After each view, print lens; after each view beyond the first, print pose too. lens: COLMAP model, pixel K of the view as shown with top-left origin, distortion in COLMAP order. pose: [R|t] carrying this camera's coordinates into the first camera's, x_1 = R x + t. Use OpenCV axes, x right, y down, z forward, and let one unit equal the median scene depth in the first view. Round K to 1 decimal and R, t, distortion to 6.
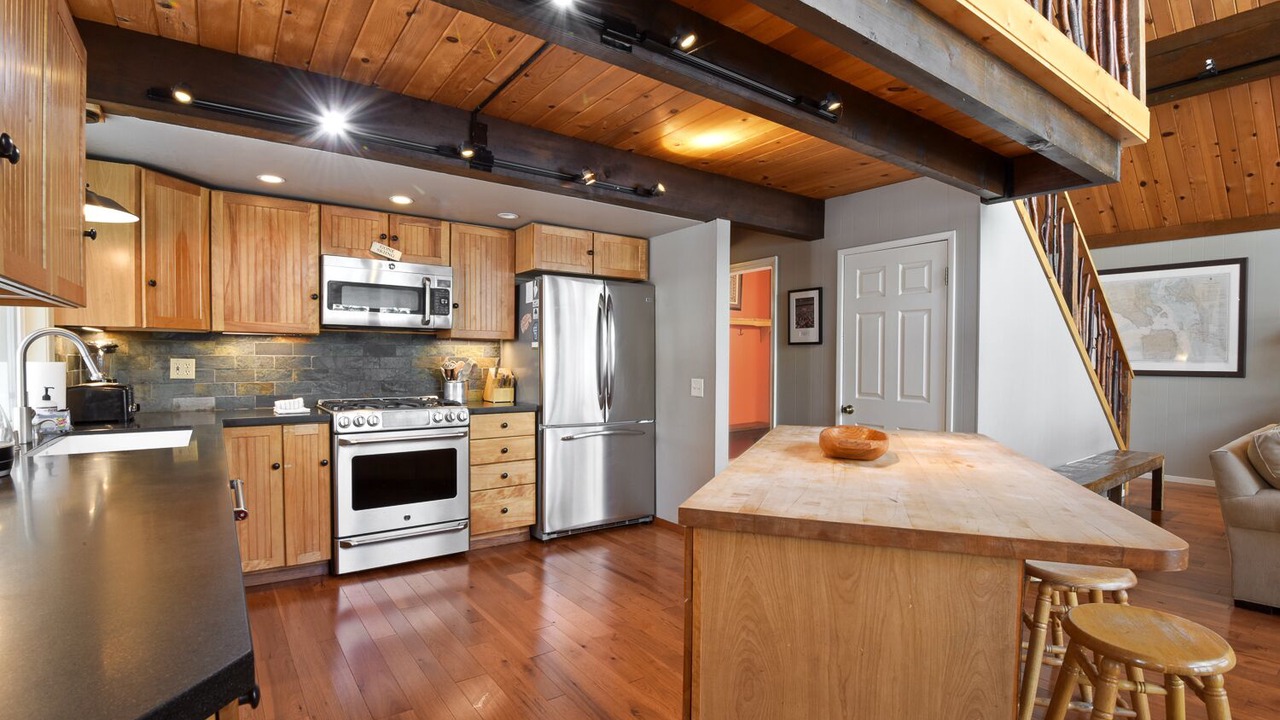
lens RADIAL K [[602.4, 0, 638.4], [0, 602.4, 377.2], [0, 0, 1]] dist [-0.017581, -0.009781]
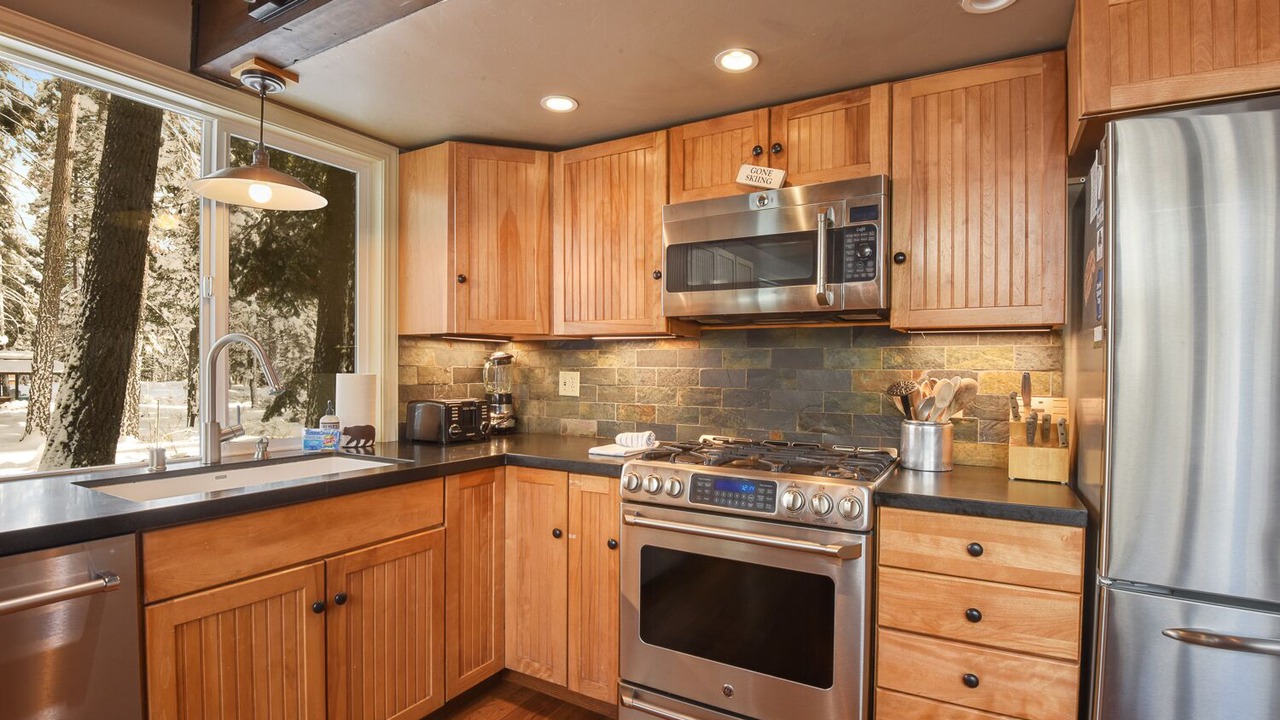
lens RADIAL K [[602.4, 0, 638.4], [0, 602.4, 377.2], [0, 0, 1]] dist [-0.017581, -0.009781]
pose [[0.417345, 0.009924, -0.908694, 0.029427], [-0.033439, 0.999431, -0.004443, -0.019181], [0.908133, 0.032240, 0.417439, 0.620877]]
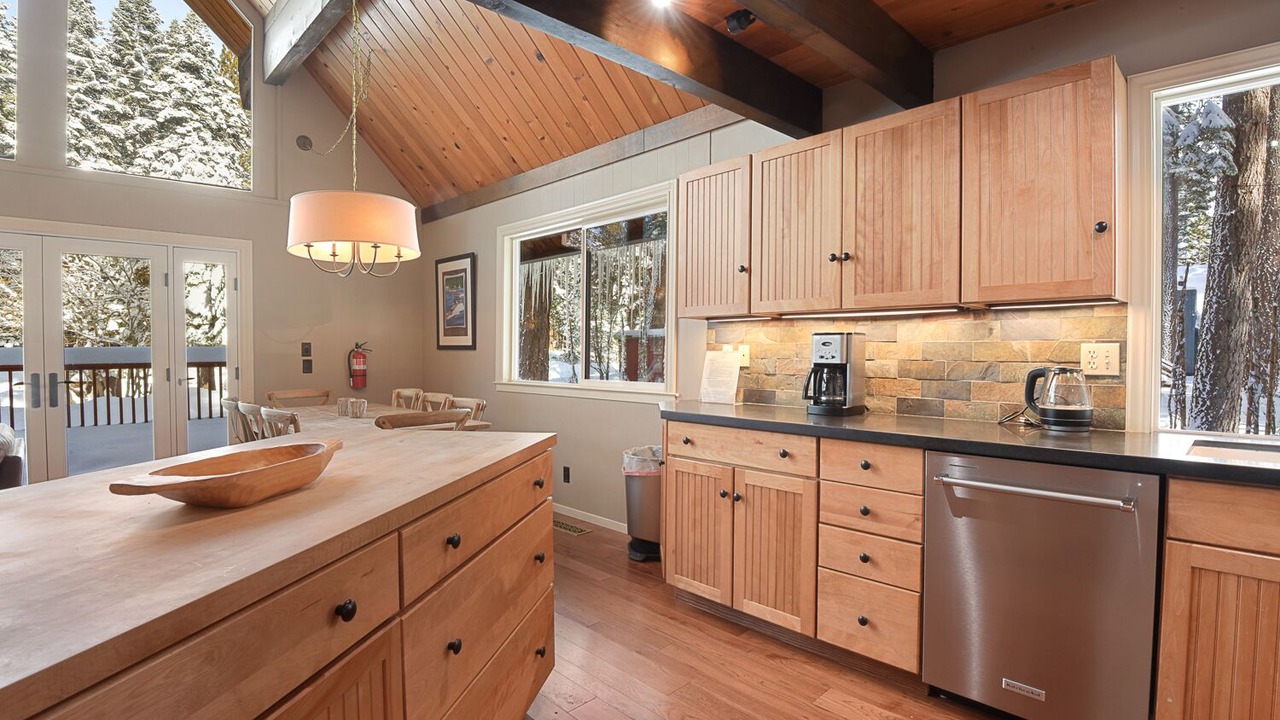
lens RADIAL K [[625.9, 0, 640.0], [0, 625.9, 360.0], [0, 0, 1]] dist [-0.002963, -0.021607]
pose [[-0.989428, -0.001177, -0.145019, 0.029998], [-0.008254, 0.998803, 0.048212, -0.021339], [0.144789, 0.048899, -0.988254, 0.857037]]
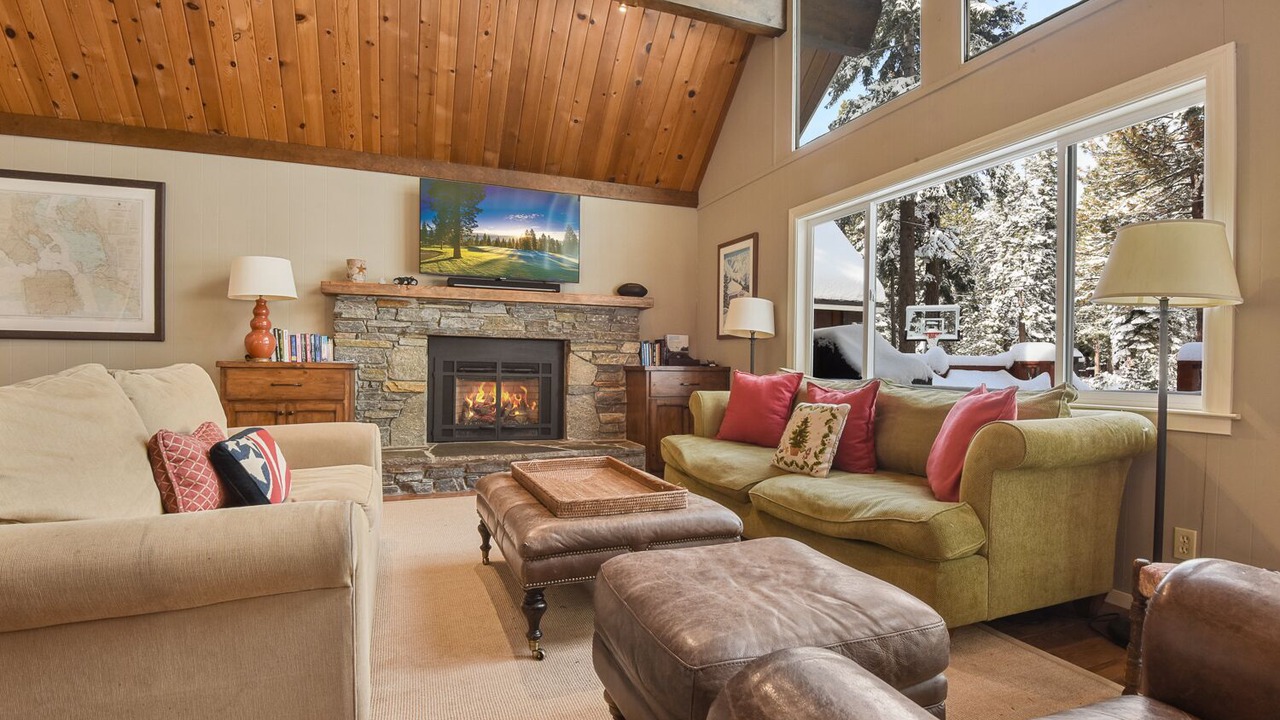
lens RADIAL K [[602.4, 0, 638.4], [0, 602.4, 377.2], [0, 0, 1]] dist [-0.017581, -0.009781]
pose [[0.250602, -0.023890, 0.967795, 0.607504], [0.021227, 0.999591, 0.019178, 0.061869], [-0.967857, 0.015737, 0.251007, 0.289620]]
